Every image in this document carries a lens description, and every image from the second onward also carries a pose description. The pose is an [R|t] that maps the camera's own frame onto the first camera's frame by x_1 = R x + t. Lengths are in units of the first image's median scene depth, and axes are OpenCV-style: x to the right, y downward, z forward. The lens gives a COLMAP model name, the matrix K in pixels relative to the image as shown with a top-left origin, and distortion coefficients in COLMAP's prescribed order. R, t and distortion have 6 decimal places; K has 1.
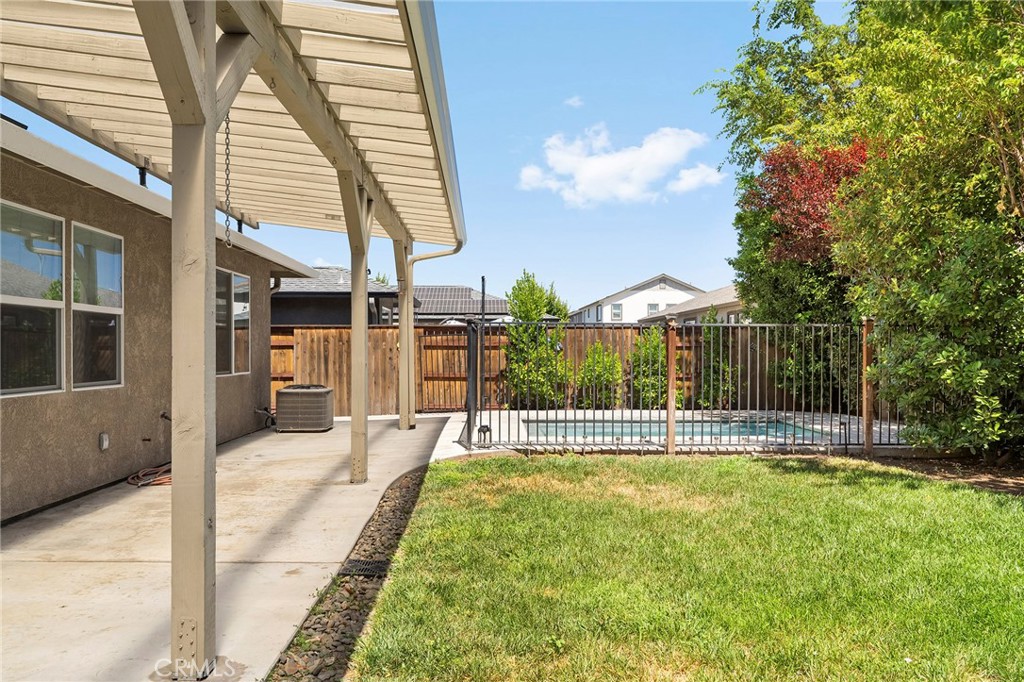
lens RADIAL K [[714.3, 0, 508.0], [0, 714.3, 361.4], [0, 0, 1]] dist [-0.001503, -0.004584]
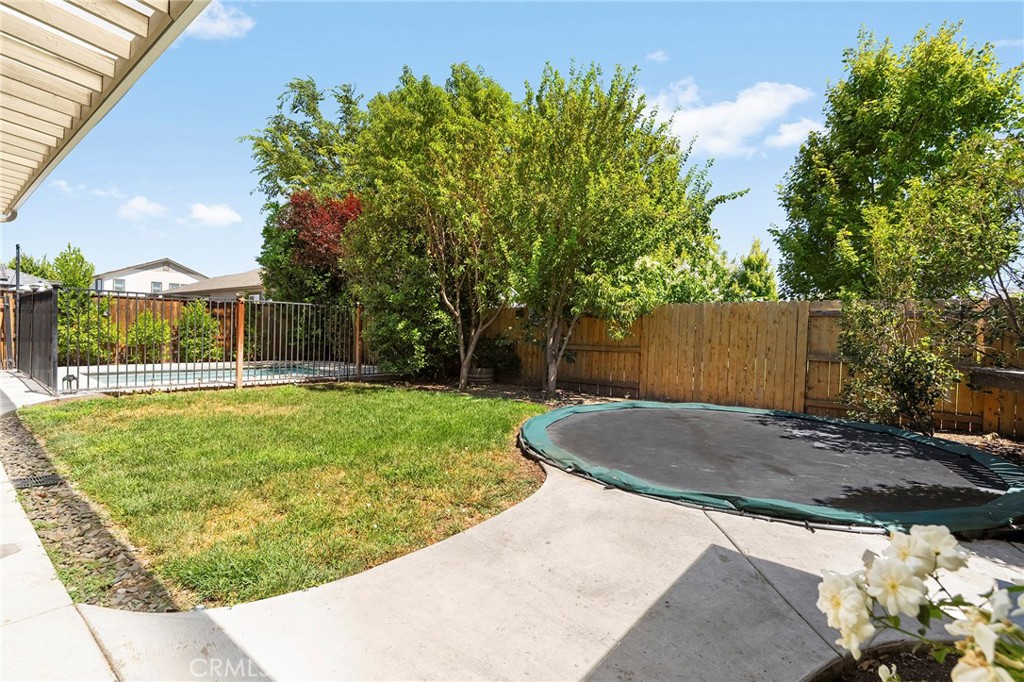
lens RADIAL K [[493.0, 0, 512.0], [0, 493.0, 341.0], [0, 0, 1]] dist [-0.002882, -0.000007]
pose [[0.663206, 0.000478, 0.748437, -0.113160], [-0.013720, 0.999840, 0.011519, 0.009960], [-0.748311, -0.017908, 0.663106, -0.066371]]
